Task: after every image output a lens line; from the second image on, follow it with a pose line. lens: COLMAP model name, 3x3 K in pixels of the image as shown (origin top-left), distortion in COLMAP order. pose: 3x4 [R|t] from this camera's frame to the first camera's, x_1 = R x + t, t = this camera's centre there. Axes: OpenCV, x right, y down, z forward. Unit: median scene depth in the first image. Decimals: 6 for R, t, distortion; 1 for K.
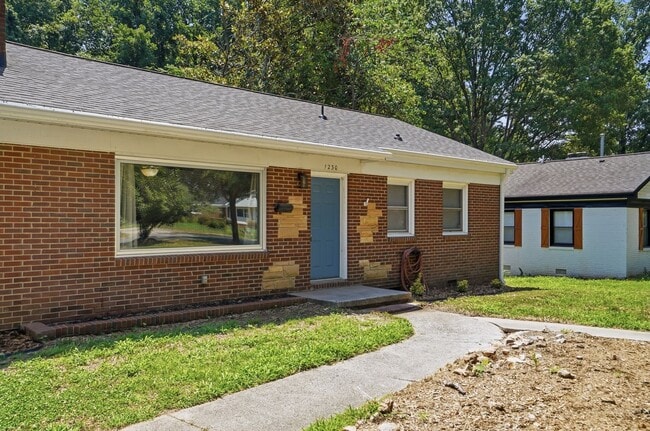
lens RADIAL K [[557.8, 0, 325.0], [0, 557.8, 215.5], [0, 0, 1]] dist [0.061763, 0.004554]
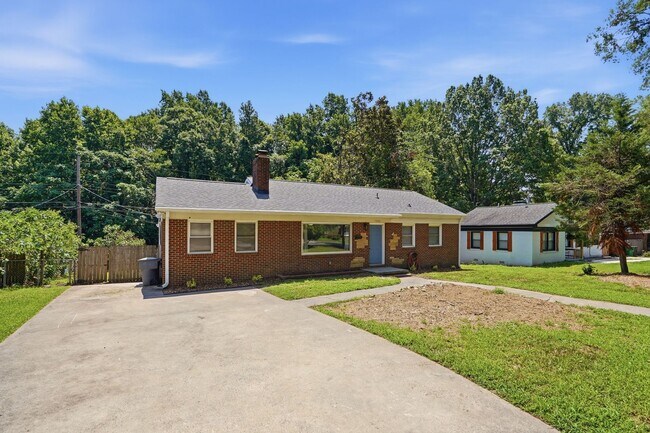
lens RADIAL K [[317.7, 0, 325.7], [0, 317.7, 230.5], [0, 0, 1]] dist [-0.029678, -0.000039]
pose [[0.974281, -0.000007, -0.225338, 0.092461], [0.002594, 0.999934, 0.011183, -0.050695], [0.225323, -0.011480, 0.974216, -0.418701]]
